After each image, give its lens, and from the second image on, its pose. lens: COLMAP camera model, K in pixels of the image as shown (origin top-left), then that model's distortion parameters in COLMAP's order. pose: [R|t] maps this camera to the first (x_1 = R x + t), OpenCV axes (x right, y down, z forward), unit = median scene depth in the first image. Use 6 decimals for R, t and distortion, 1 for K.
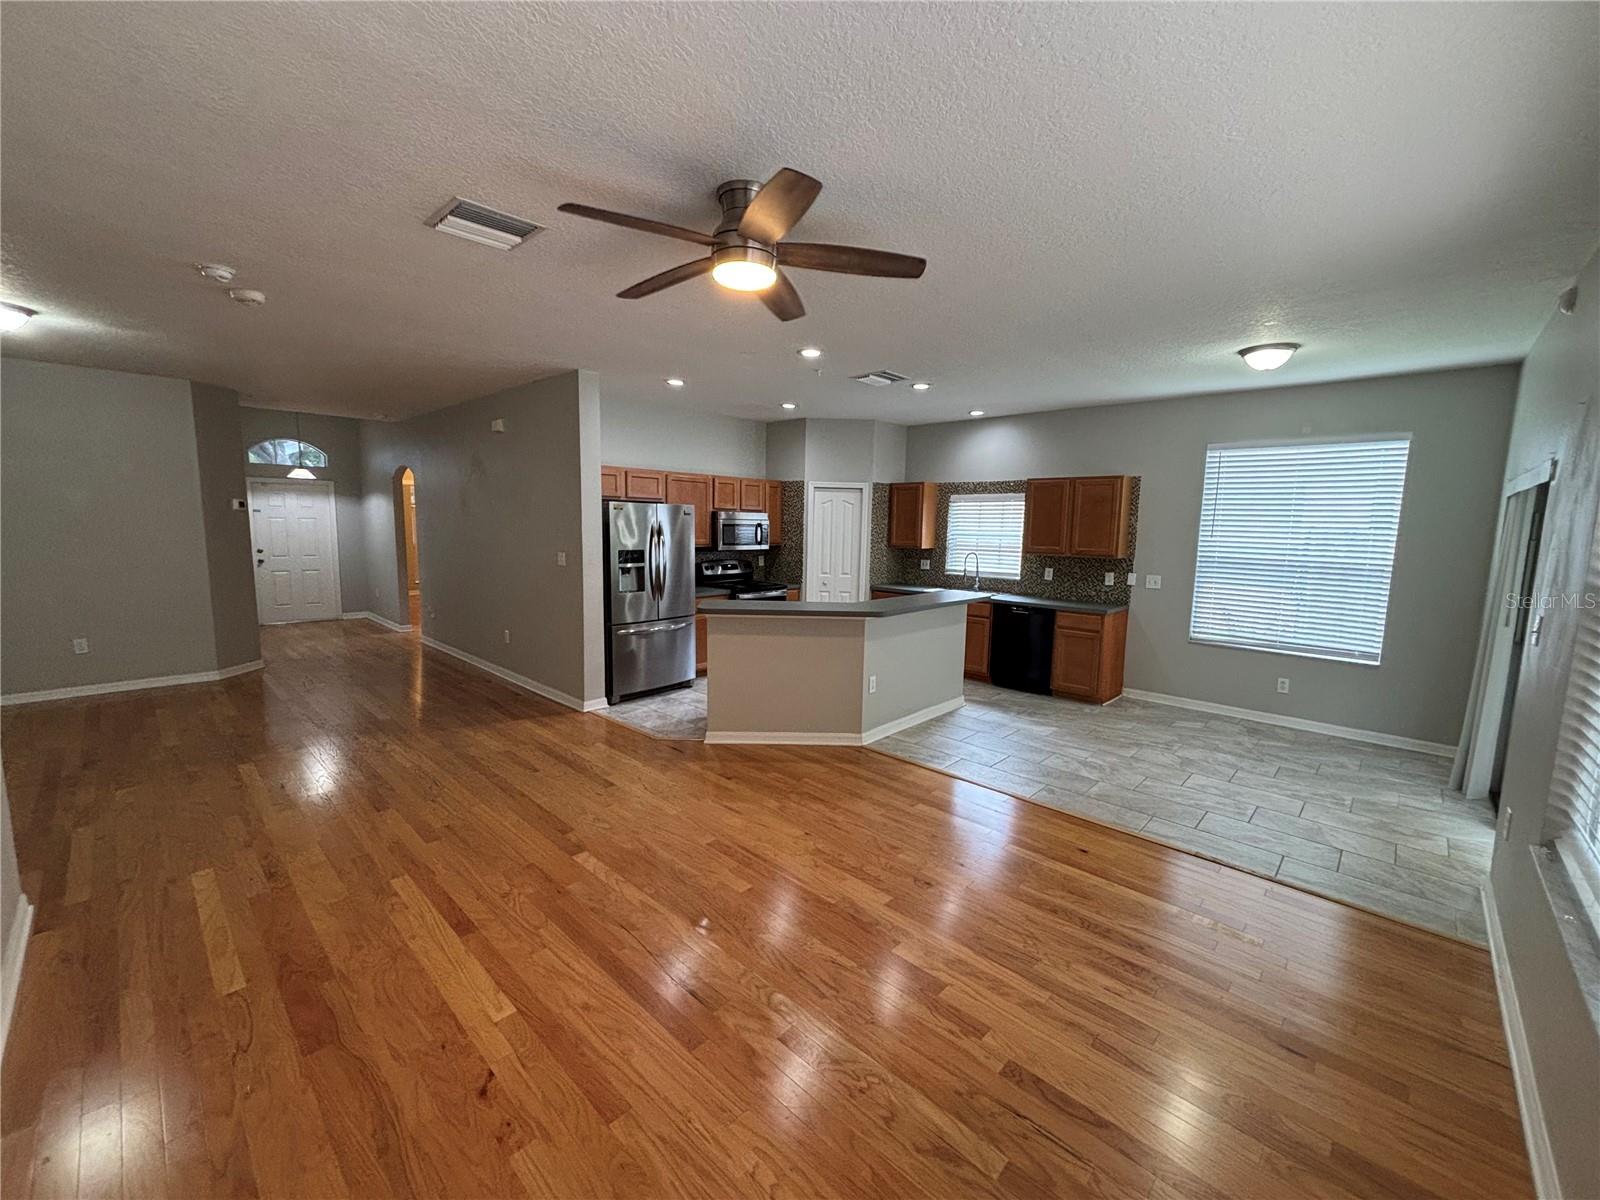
lens RADIAL K [[642.0, 0, 798.7], [0, 642.0, 599.2], [0, 0, 1]] dist [0.000894, -0.000698]
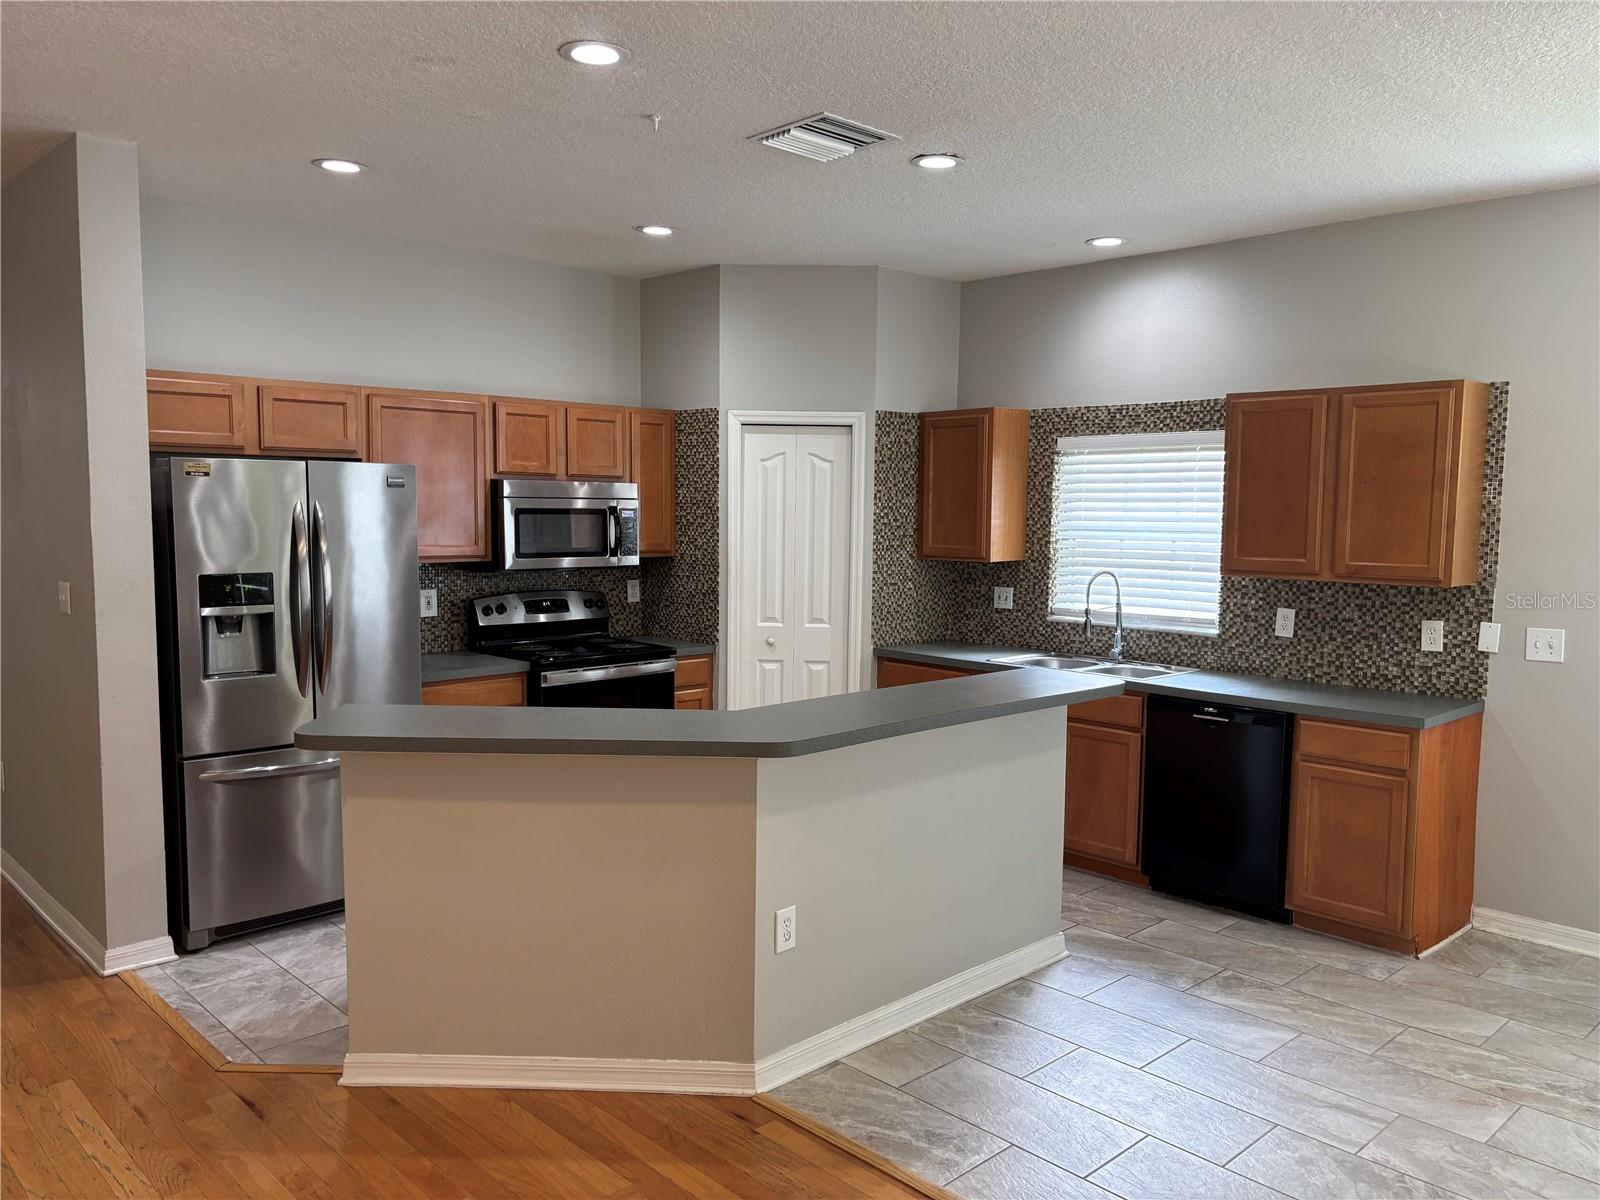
lens RADIAL K [[1210.7, 0, 802.0], [0, 1210.7, 619.2], [0, 0, 1]] dist [0.044974, -0.039468]
pose [[0.998966, -0.003876, -0.045306, 0.134613], [0.002735, 0.999678, -0.025208, -0.026726], [0.045389, 0.025058, 0.998655, 0.236589]]
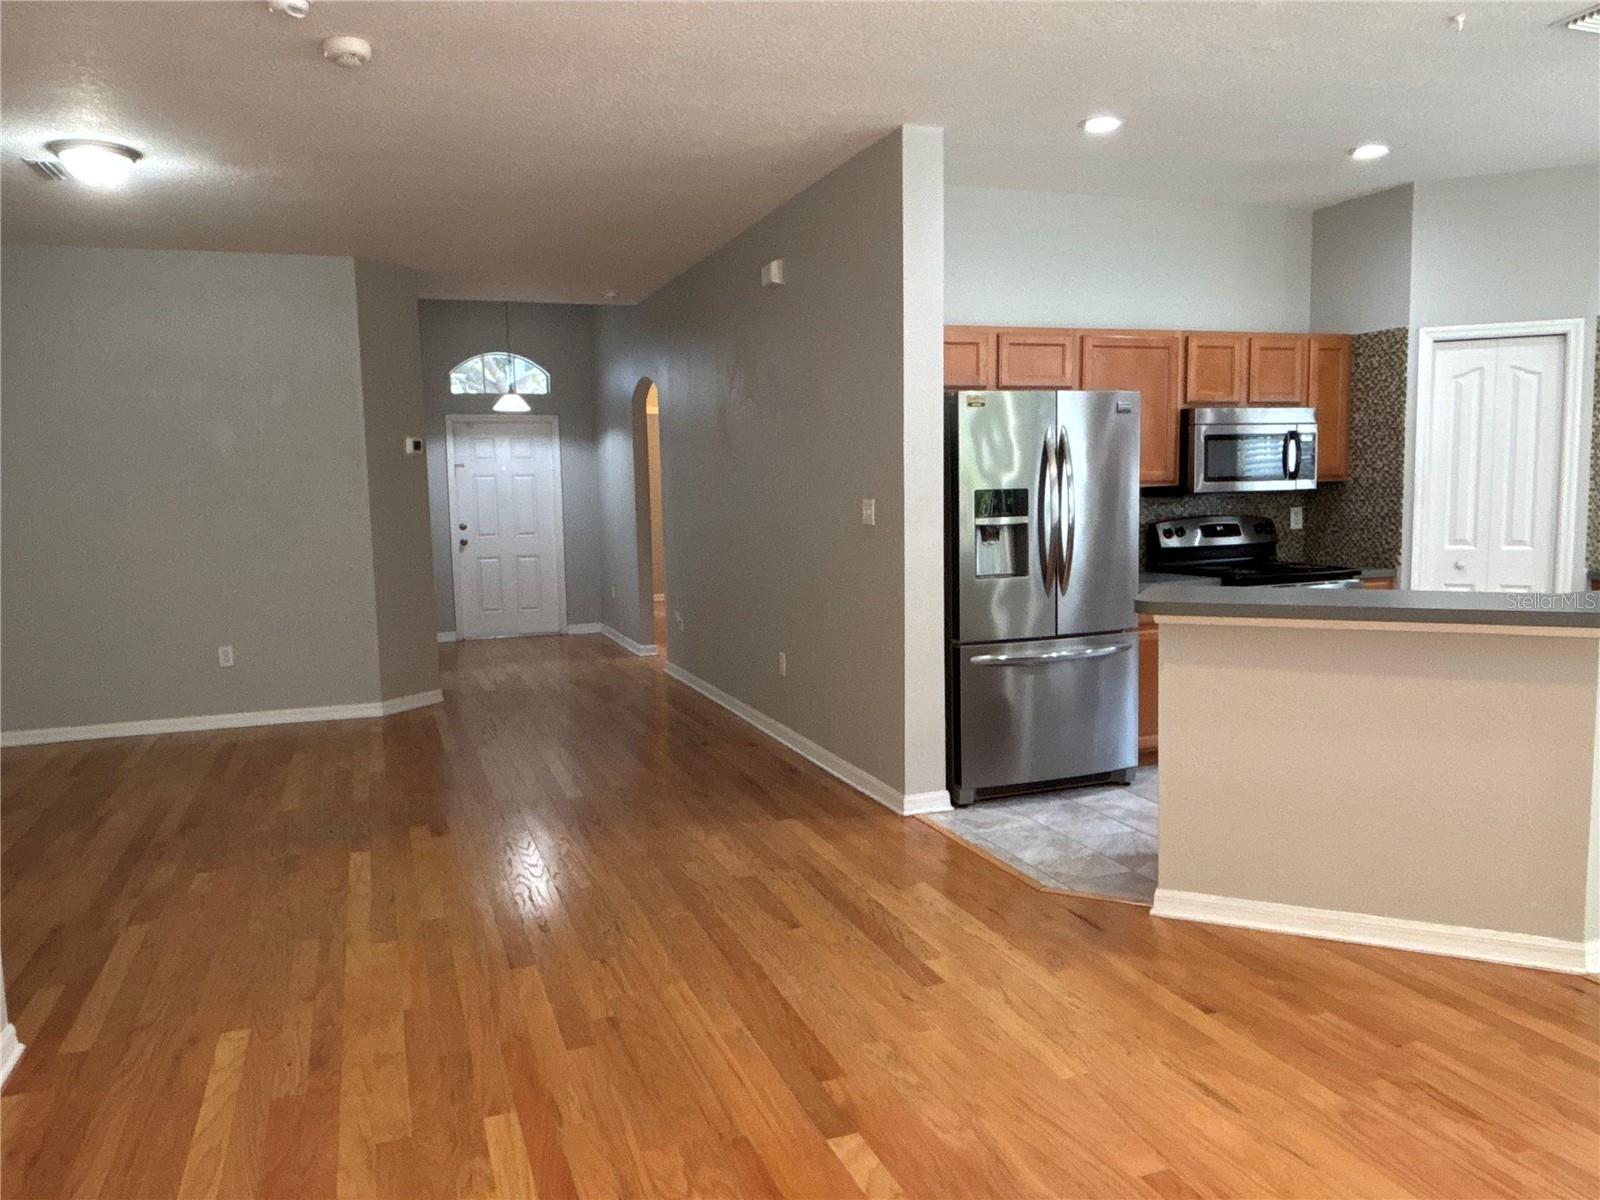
lens RADIAL K [[1158.5, 0, 784.9], [0, 1158.5, 608.5], [0, 0, 1]] dist [0.039497, -0.056082]
pose [[0.891835, 0.010312, -0.452243, -0.010642], [-0.016099, 0.999830, -0.008950, 0.023474], [0.452074, 0.015263, 0.891850, 0.148397]]
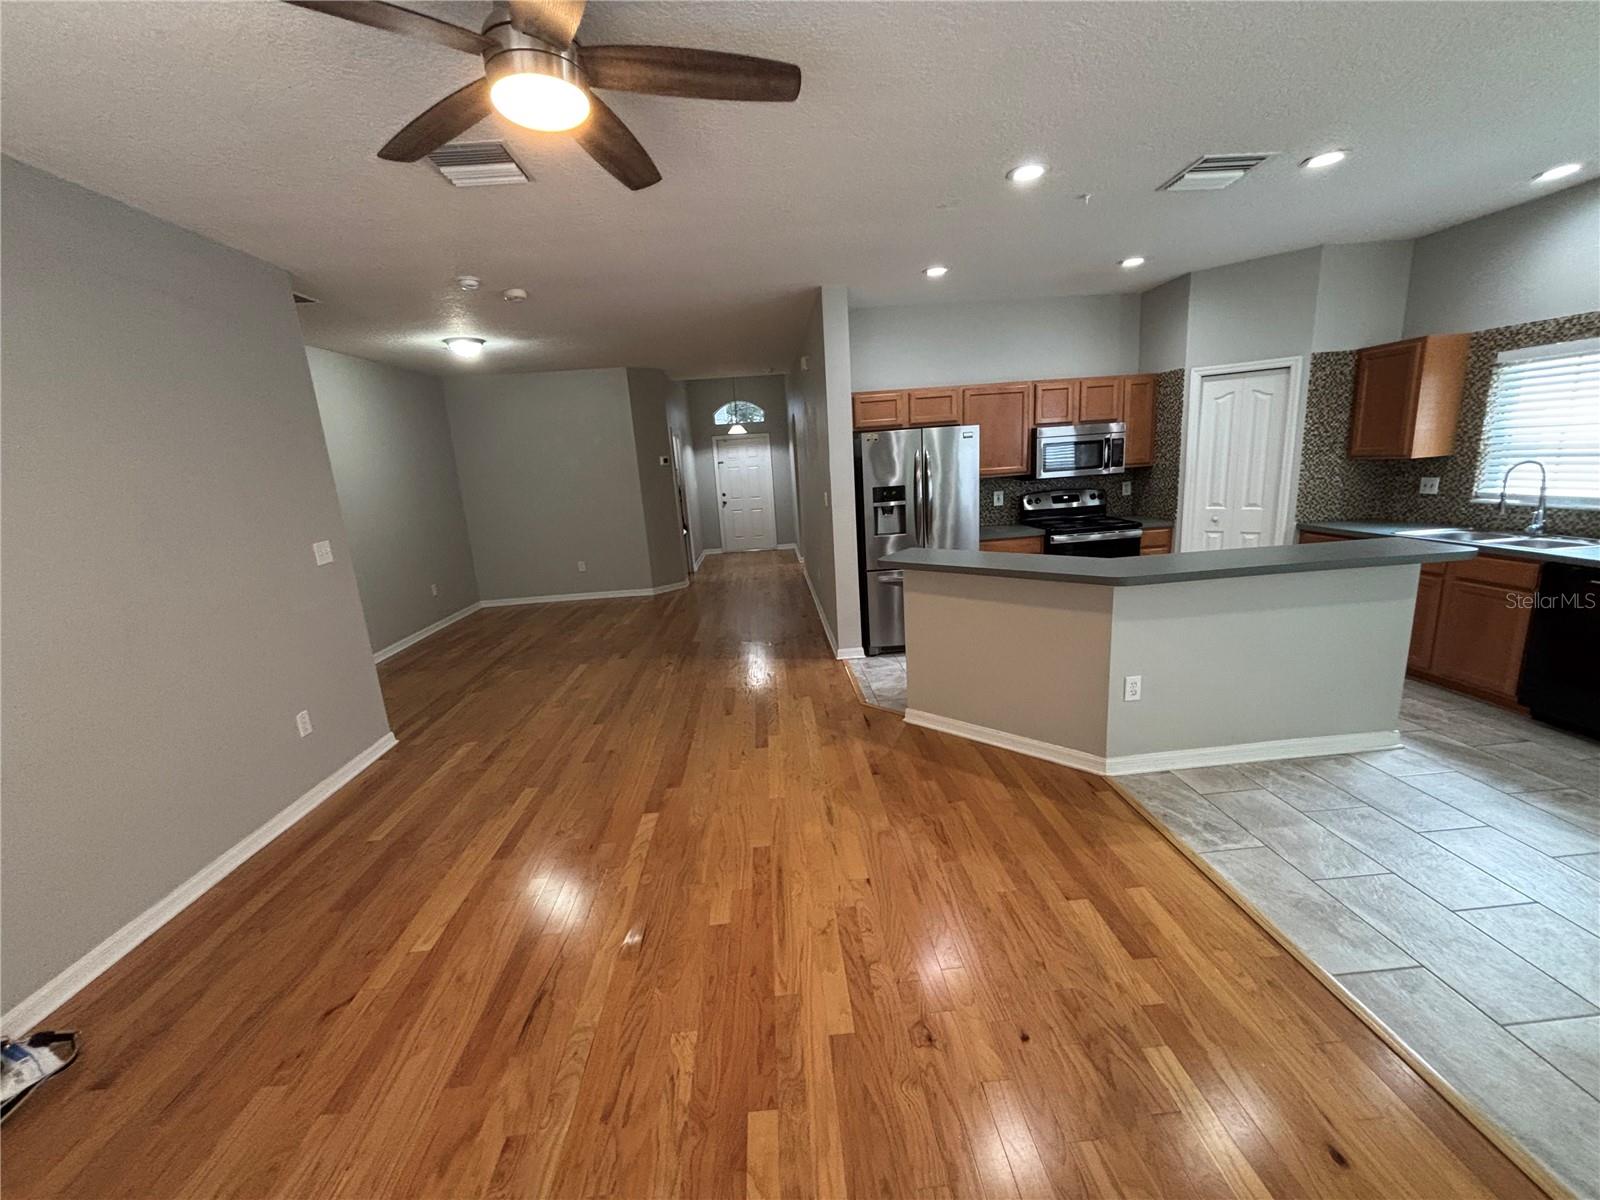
lens RADIAL K [[642.0, 0, 798.2], [0, 642.0, 598.7], [0, 0, 1]] dist [0.000894, -0.000698]
pose [[0.726622, 0.082532, -0.682063, 0.258040], [-0.005472, 0.993422, 0.114378, -0.022774], [0.687016, -0.079377, 0.722294, 0.266456]]
